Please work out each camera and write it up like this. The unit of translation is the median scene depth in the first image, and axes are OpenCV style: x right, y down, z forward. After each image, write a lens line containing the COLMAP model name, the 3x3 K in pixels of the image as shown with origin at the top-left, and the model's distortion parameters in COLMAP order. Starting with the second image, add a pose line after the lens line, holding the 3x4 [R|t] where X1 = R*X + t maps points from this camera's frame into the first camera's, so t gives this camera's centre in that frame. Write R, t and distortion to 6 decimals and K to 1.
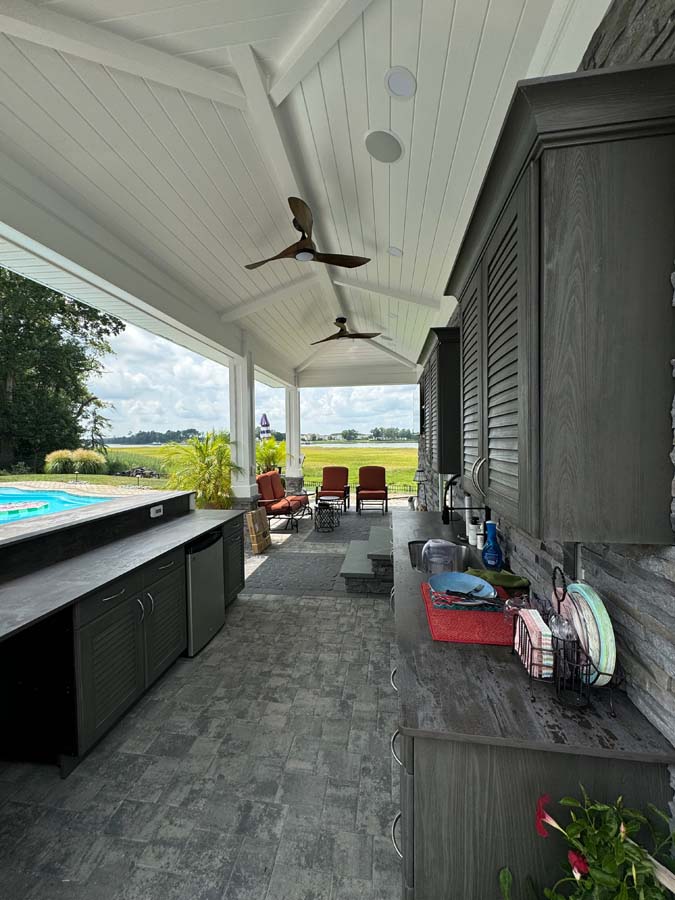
lens RADIAL K [[360.7, 0, 337.5], [0, 360.7, 450.0], [0, 0, 1]] dist [-0.001019, -0.000198]
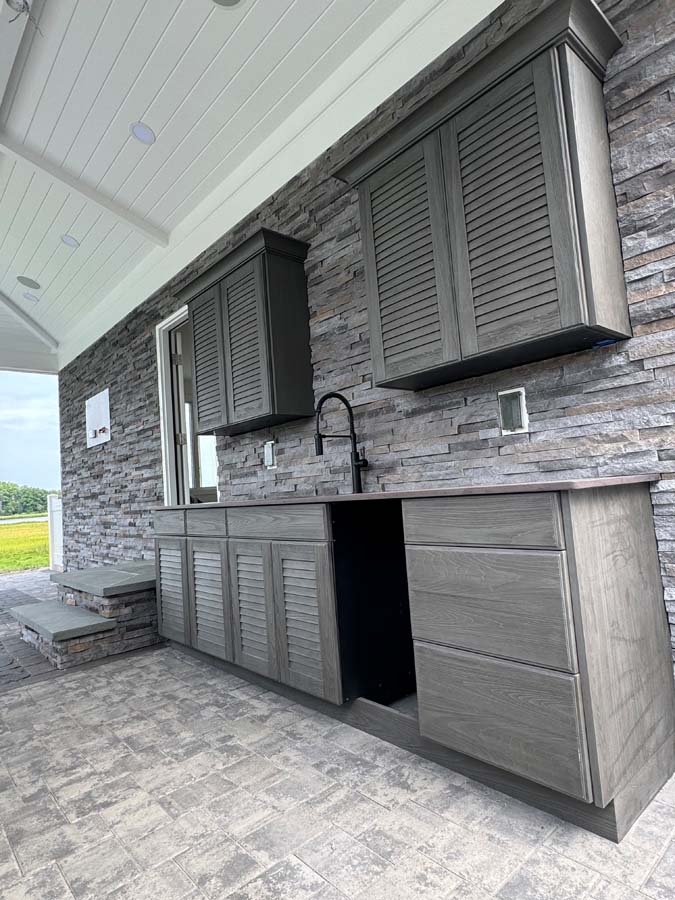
lens RADIAL K [[514.3, 0, 337.5], [0, 514.3, 450.0], [0, 0, 1]] dist [-0.001556, -0.000010]
pose [[0.648218, 0.021299, 0.761157, -0.488327], [0.085701, 0.991217, -0.100721, 0.280300], [-0.756617, 0.130520, 0.640699, 0.211284]]
